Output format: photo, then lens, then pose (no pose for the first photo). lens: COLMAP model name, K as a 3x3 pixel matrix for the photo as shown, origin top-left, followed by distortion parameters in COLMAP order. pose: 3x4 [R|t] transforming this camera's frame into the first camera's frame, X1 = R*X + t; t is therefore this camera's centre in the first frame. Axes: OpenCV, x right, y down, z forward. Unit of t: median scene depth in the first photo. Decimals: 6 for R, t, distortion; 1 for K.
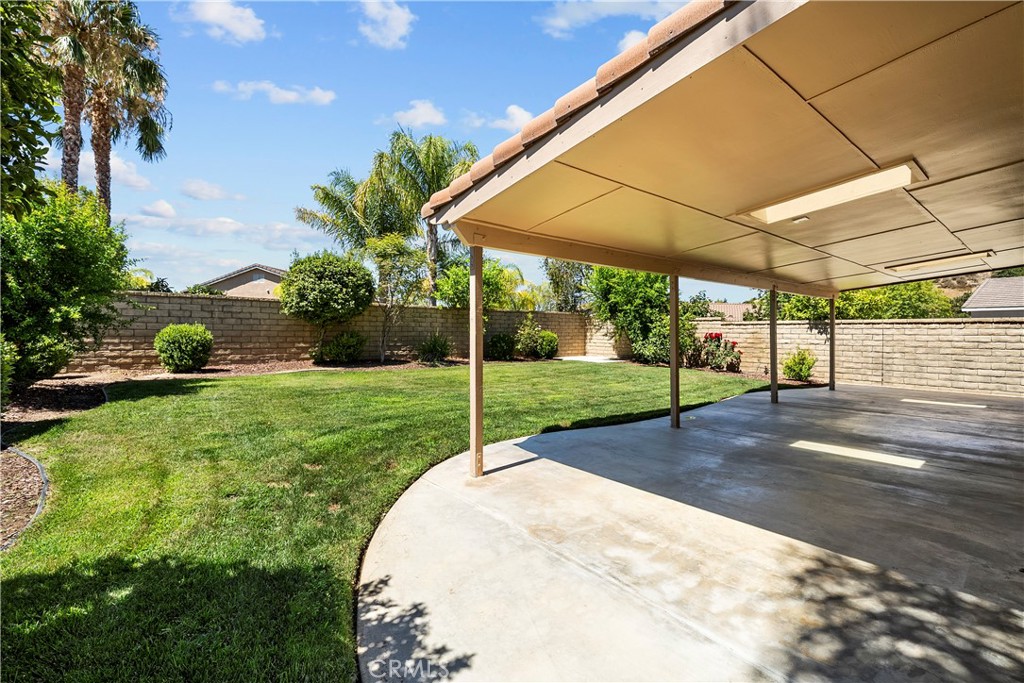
lens RADIAL K [[432.1, 0, 507.3], [0, 432.1, 330.5], [0, 0, 1]] dist [-0.000279, -0.000060]
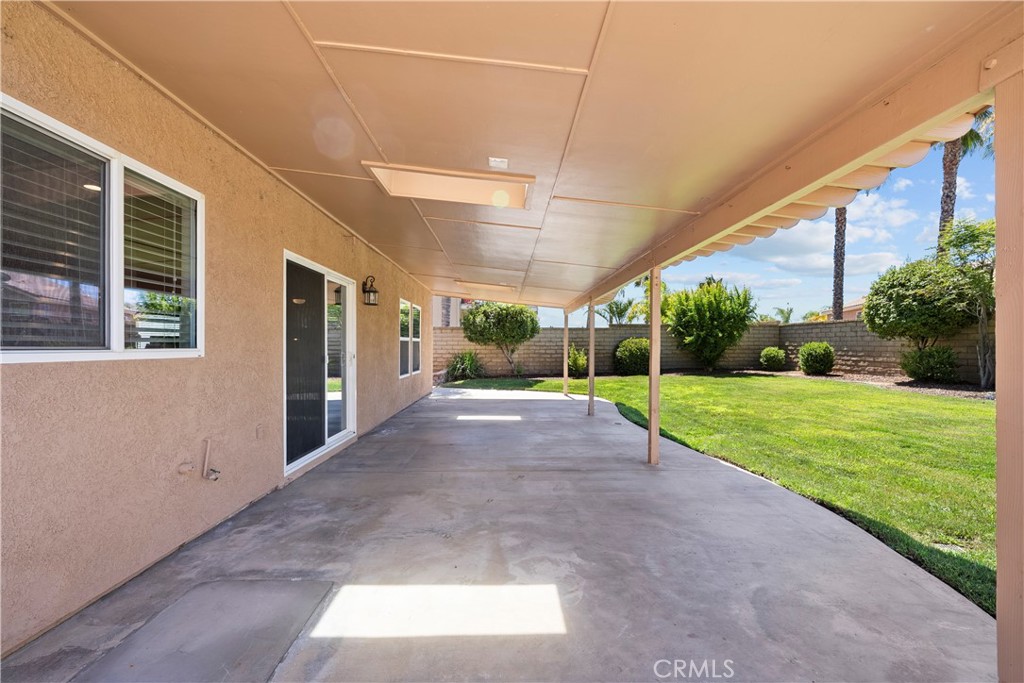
lens RADIAL K [[419.3, 0, 512.0], [0, 419.3, 341.5], [0, 0, 1]] dist [0.000213, -0.000137]
pose [[-0.602373, -0.010304, -0.798148, 0.862323], [0.002110, 0.999893, -0.014501, 0.001843], [0.798212, -0.010419, -0.602286, 0.898026]]
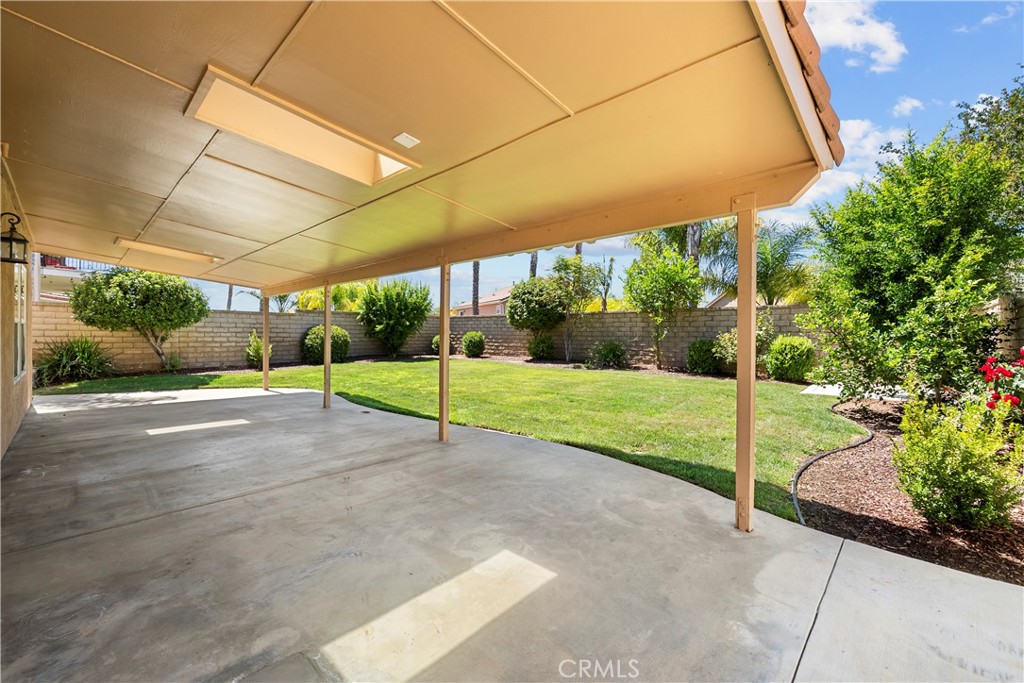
lens RADIAL K [[416.0, 0, 510.2], [0, 416.0, 331.3], [0, 0, 1]] dist [-0.001536, -0.000189]
pose [[0.148135, -0.009082, -0.988925, 0.905021], [-0.004157, 0.999943, -0.009806, 0.001232], [0.988958, 0.005564, 0.148089, 0.773912]]
